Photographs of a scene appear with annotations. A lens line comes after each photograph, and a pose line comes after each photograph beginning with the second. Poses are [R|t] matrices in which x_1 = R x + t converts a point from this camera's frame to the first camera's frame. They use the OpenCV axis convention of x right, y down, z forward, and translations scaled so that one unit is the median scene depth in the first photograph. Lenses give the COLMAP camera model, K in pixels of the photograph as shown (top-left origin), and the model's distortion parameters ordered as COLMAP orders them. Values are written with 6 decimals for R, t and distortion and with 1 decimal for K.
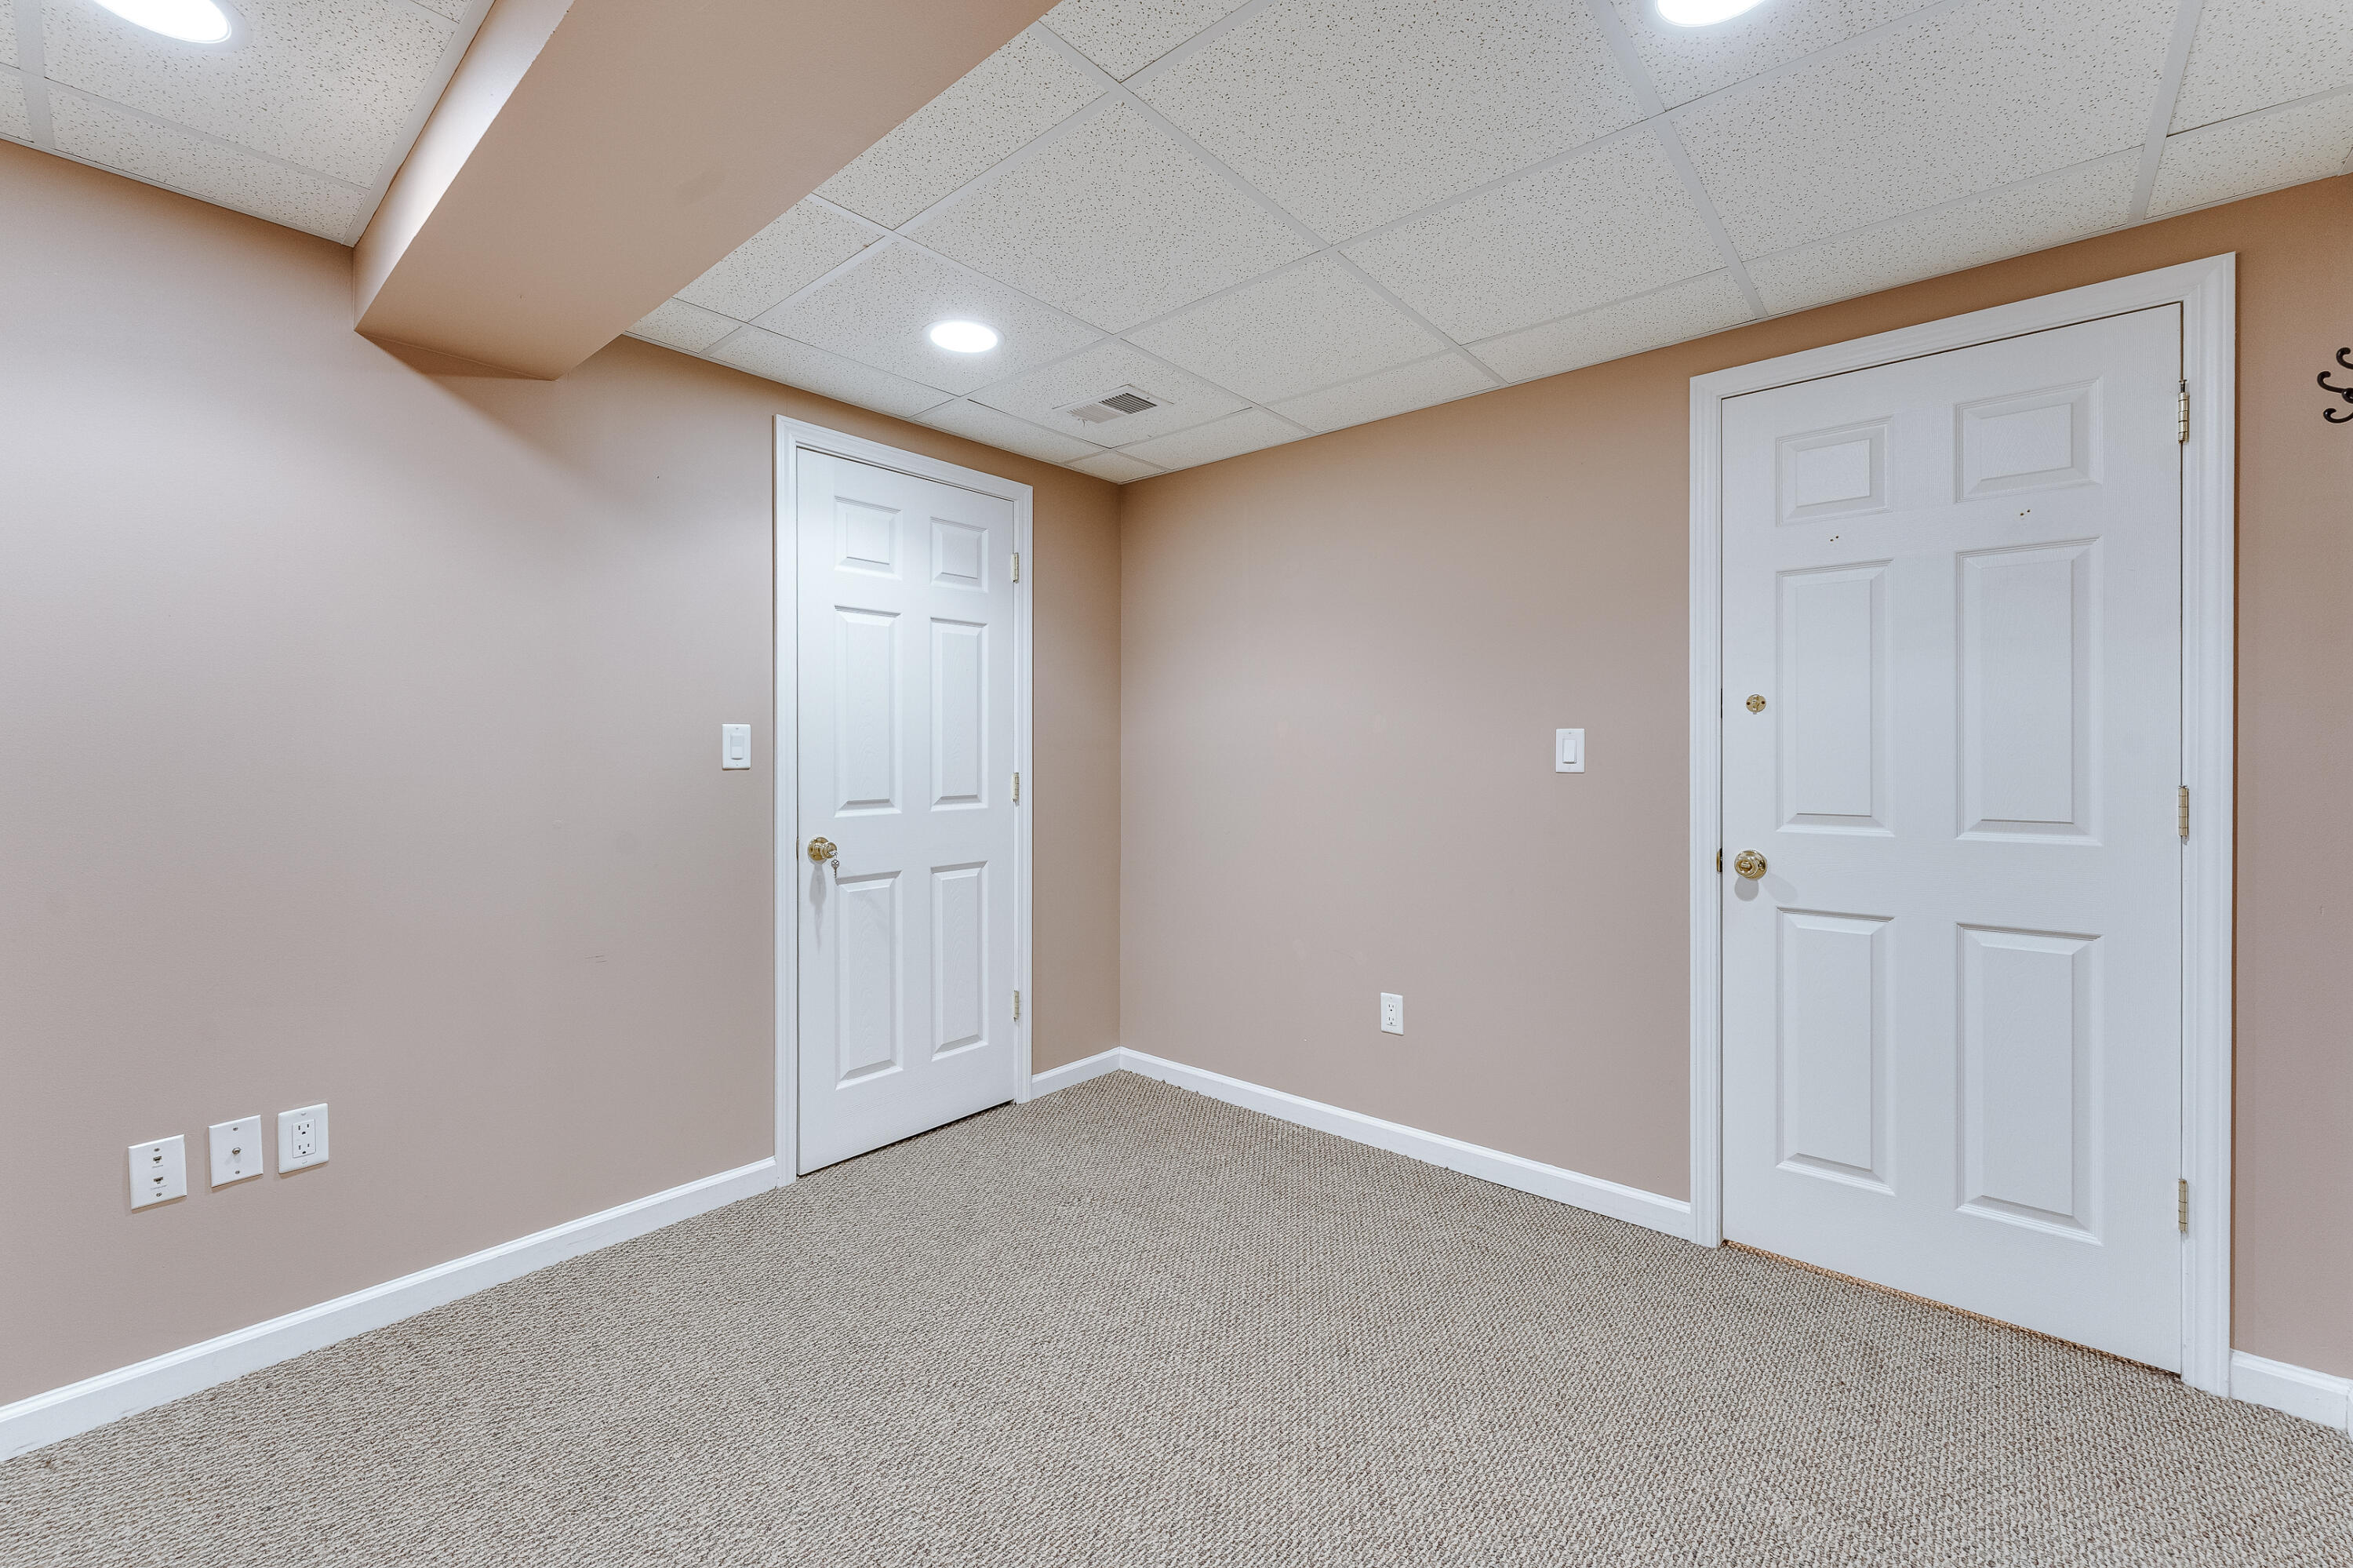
lens RADIAL K [[942.6, 0, 1177.4], [0, 942.6, 754.1], [0, 0, 1]] dist [-0.001658, 0.000025]
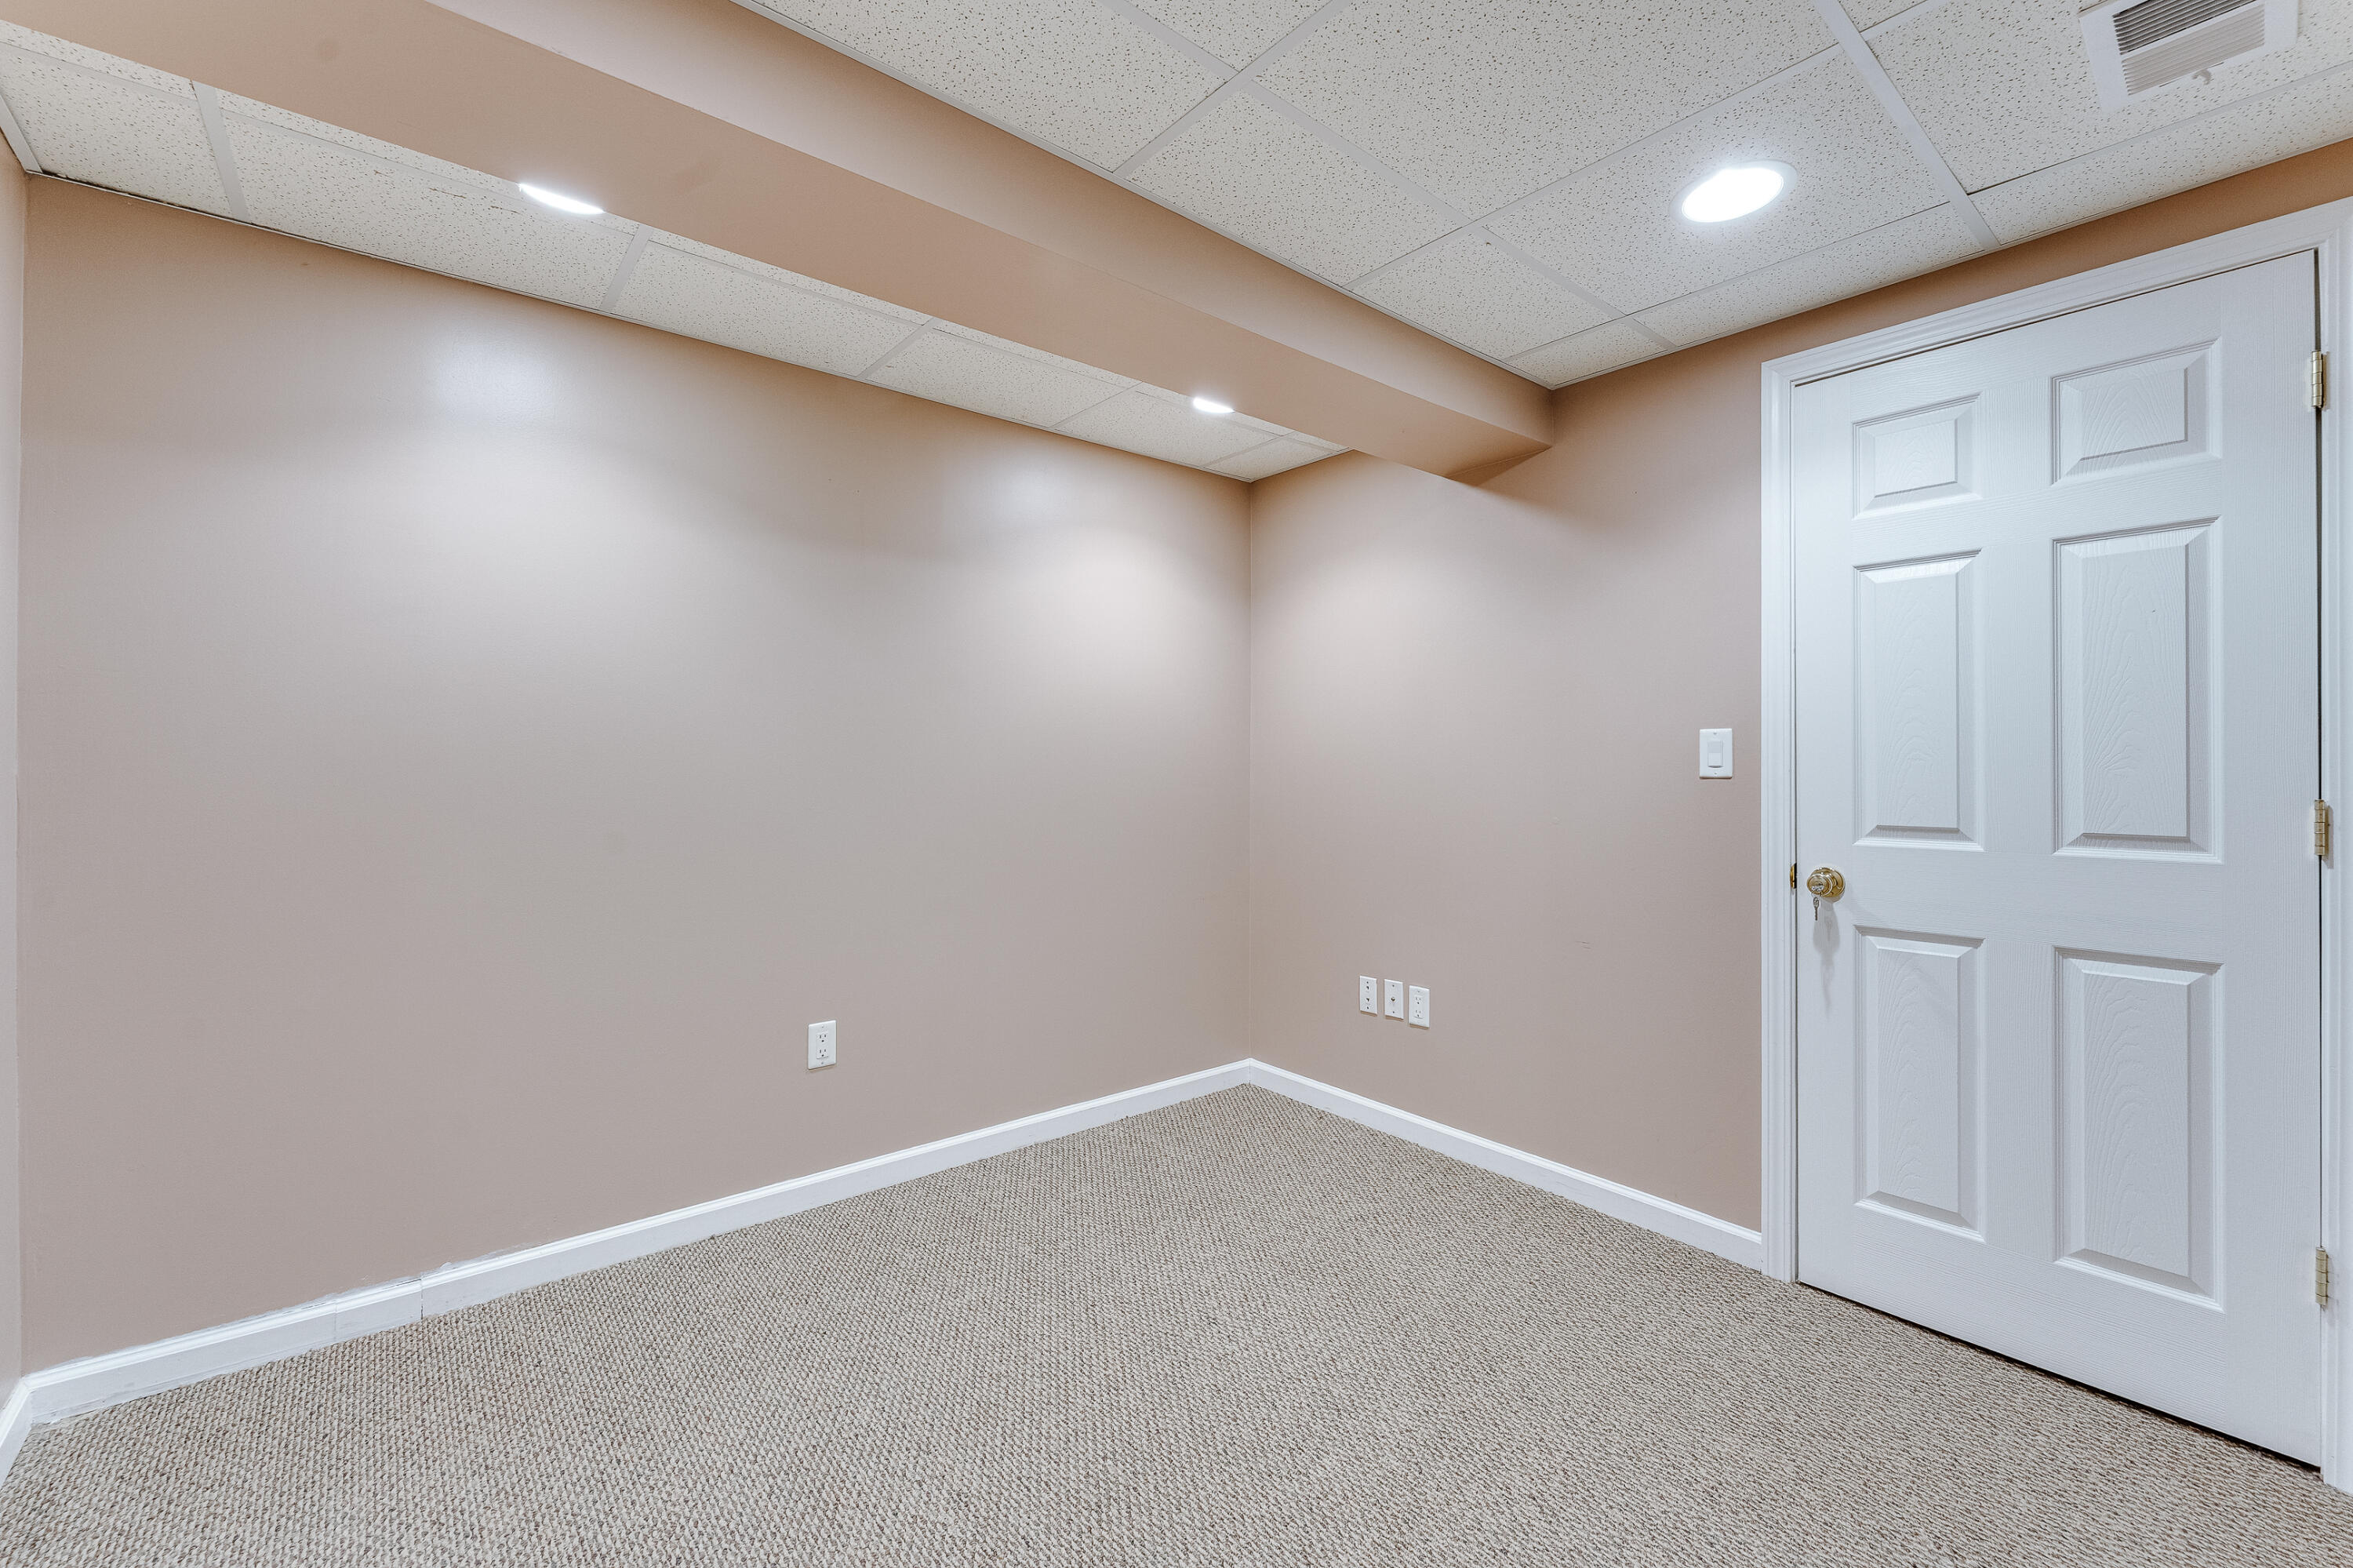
lens RADIAL K [[978.2, 0, 1178.7], [0, 978.2, 763.8], [0, 0, 1]] dist [-0.001043, -0.000080]
pose [[-0.164977, -0.001303, -0.986297, 0.542470], [-0.004568, 0.999989, -0.000557, 0.004903], [0.986287, 0.004413, -0.164981, 0.637498]]
